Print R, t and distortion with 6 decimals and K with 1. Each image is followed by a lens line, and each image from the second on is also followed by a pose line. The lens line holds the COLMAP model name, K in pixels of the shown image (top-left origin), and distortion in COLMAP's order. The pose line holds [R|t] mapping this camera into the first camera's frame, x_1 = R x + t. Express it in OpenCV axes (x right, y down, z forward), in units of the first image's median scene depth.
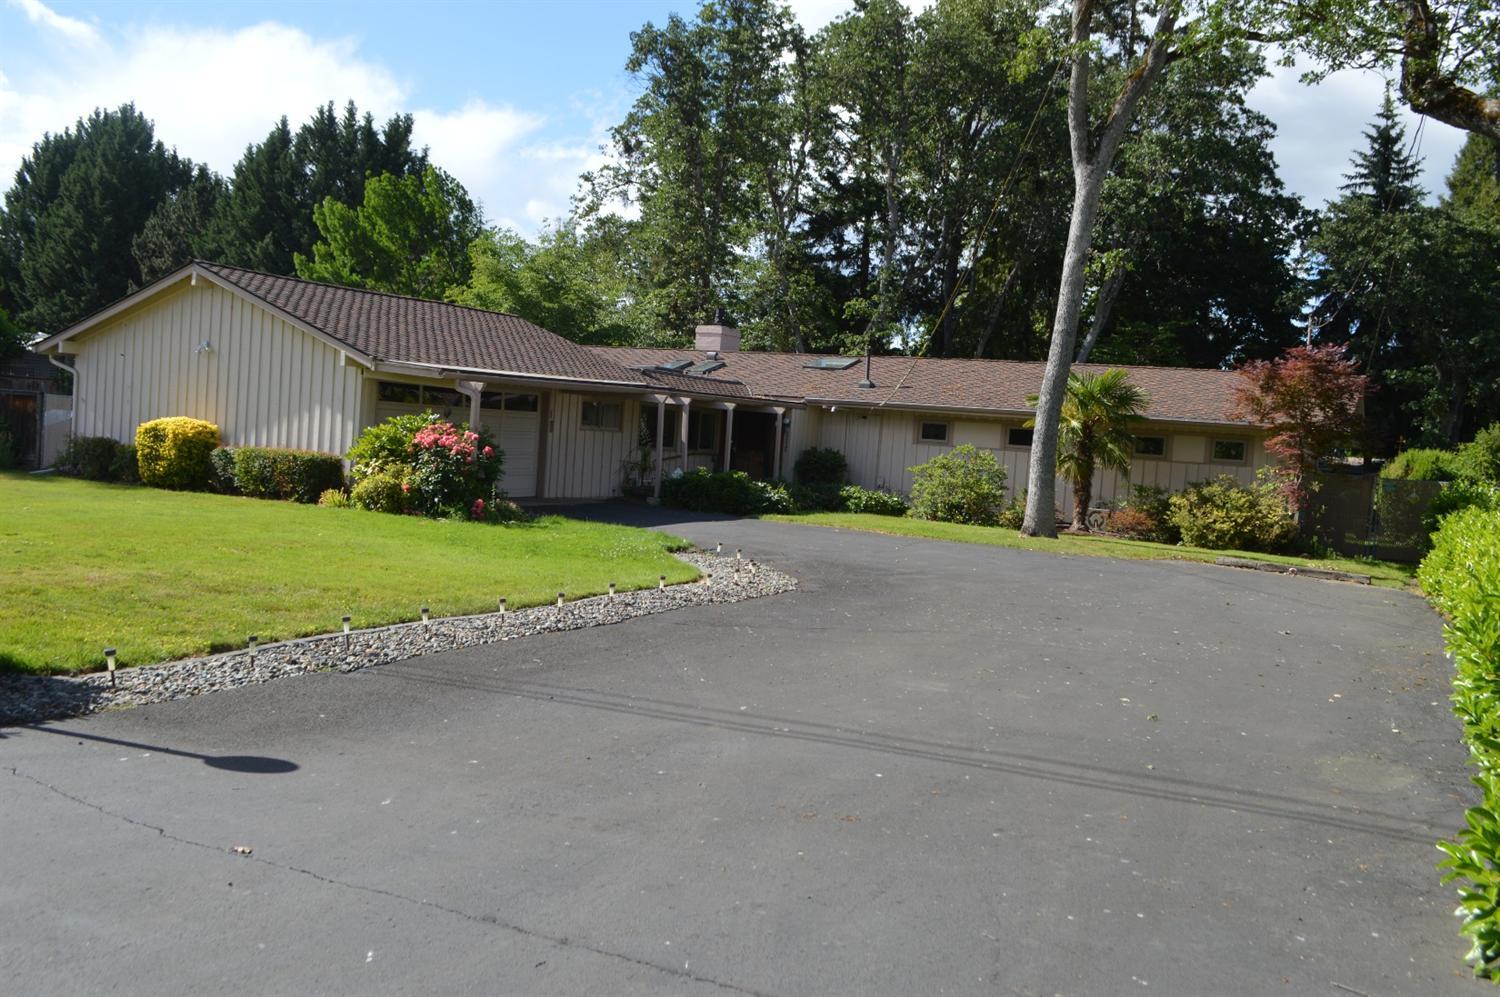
lens RADIAL K [[1350.1, 0, 750.0], [0, 1350.1, 498.5], [0, 0, 1]] dist [-0.073696, 0.005580]
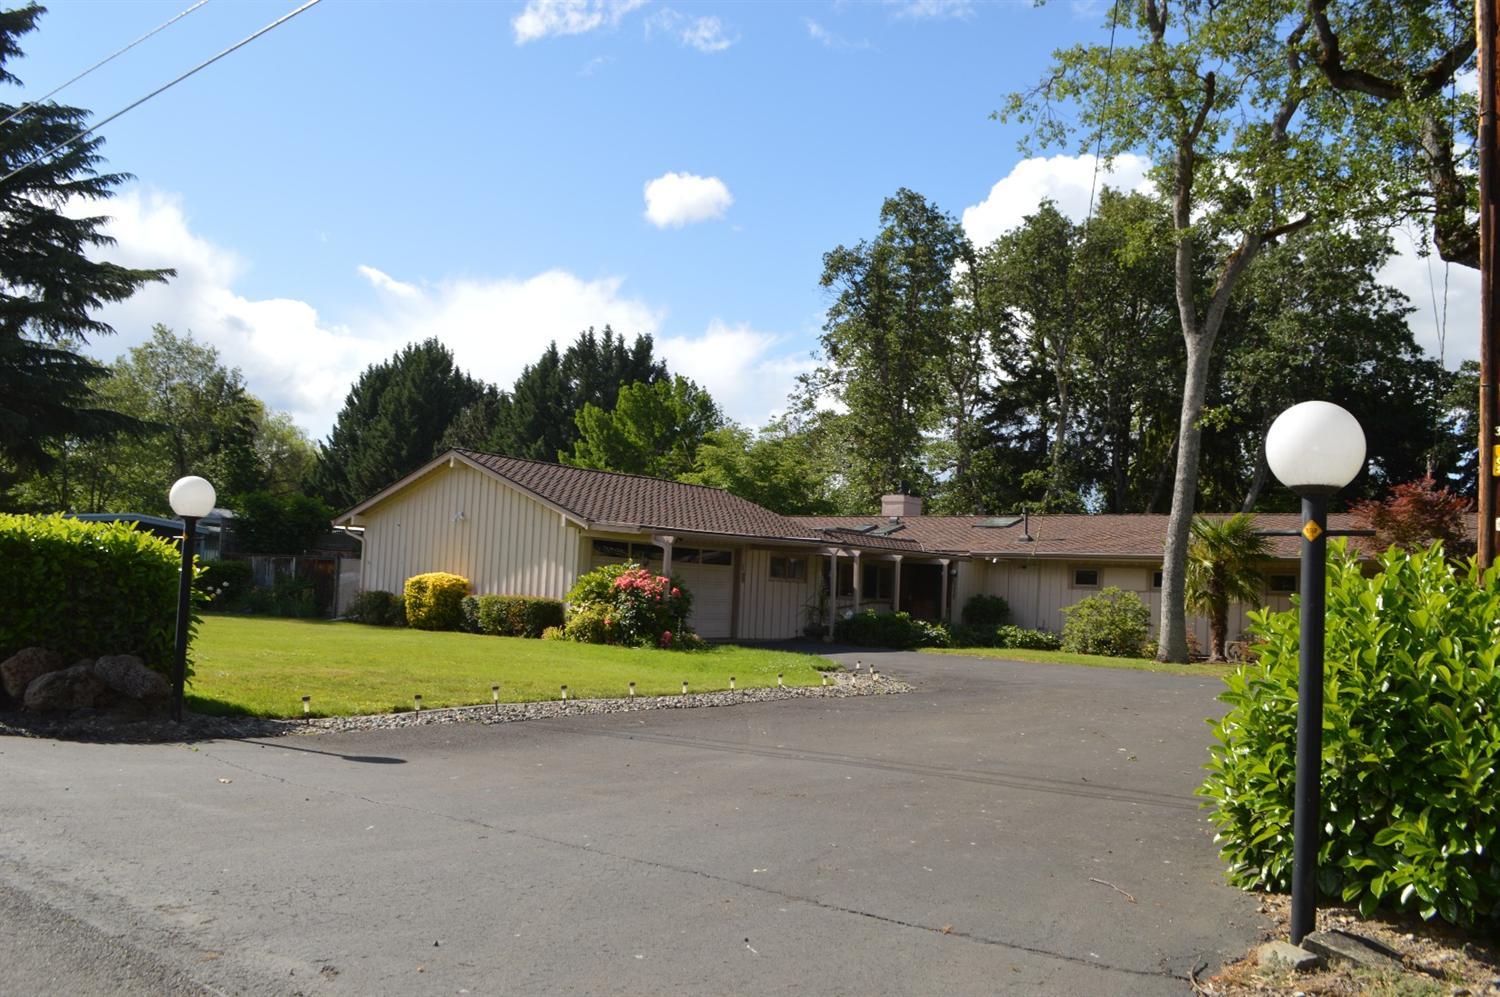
lens RADIAL K [[1193.9, 0, 752.8], [0, 1193.9, 501.1], [0, 0, 1]] dist [-0.088077, 0.015605]
pose [[0.983969, -0.035077, -0.174856, 0.041898], [0.011250, 0.990722, -0.135435, 0.019819], [0.177984, 0.131297, 0.975235, -0.025127]]
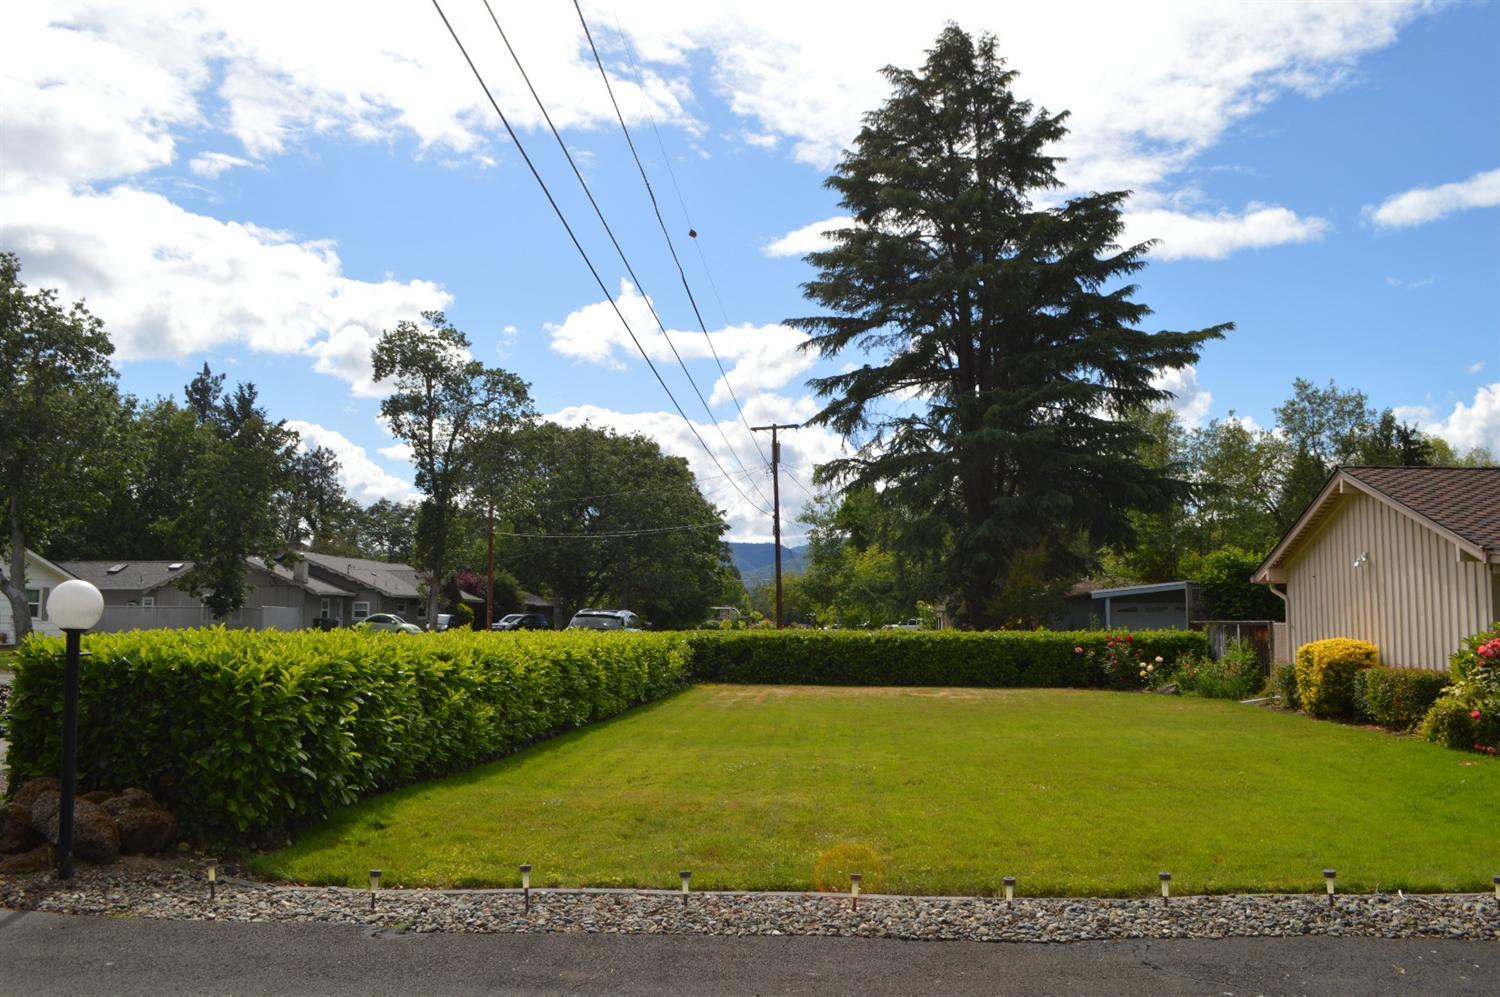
lens RADIAL K [[1193.9, 0, 752.8], [0, 1193.9, 501.1], [0, 0, 1]] dist [-0.088077, 0.015605]
pose [[0.393337, -0.159436, -0.905465, 0.121424], [-0.017884, 0.983336, -0.180916, -0.001080], [0.919220, 0.087354, 0.383931, 0.243037]]
